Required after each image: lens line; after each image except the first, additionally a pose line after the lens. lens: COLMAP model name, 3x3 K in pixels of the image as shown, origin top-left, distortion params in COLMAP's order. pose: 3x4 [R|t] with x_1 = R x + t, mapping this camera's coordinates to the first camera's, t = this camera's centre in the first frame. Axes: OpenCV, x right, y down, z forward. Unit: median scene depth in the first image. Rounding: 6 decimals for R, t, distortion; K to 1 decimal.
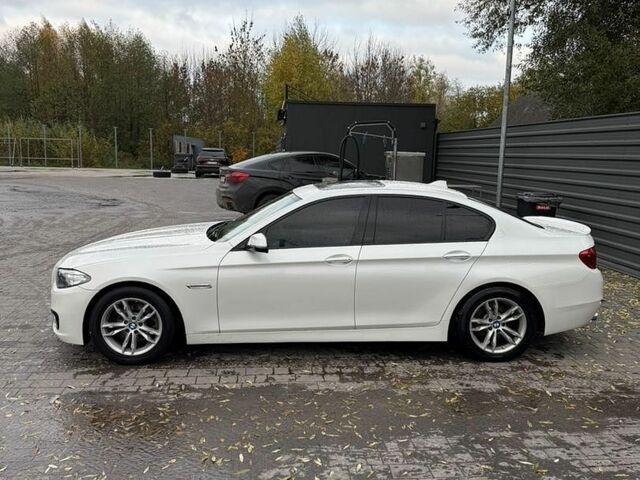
lens RADIAL K [[585.4, 0, 320.0], [0, 585.4, 240.0], [0, 0, 1]] dist [0.164966, -0.317201]
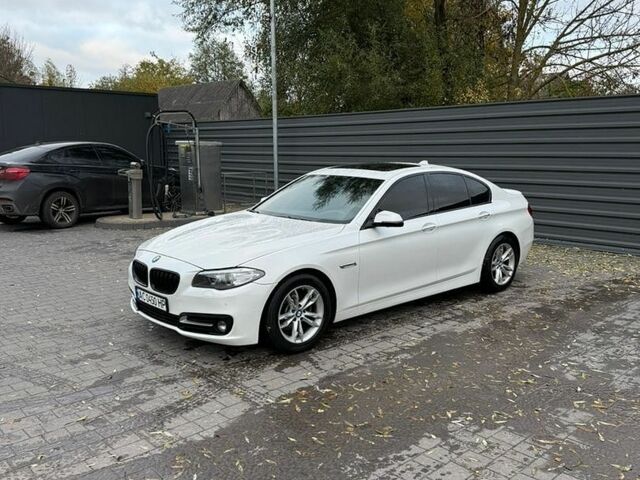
lens RADIAL K [[585.4, 0, 320.0], [0, 585.4, 240.0], [0, 0, 1]] dist [0.164966, -0.317201]
pose [[0.786076, -0.116623, 0.607028, -0.876916], [0.108134, 0.992842, 0.050716, -0.026510], [-0.608598, 0.025774, 0.793060, 0.184079]]
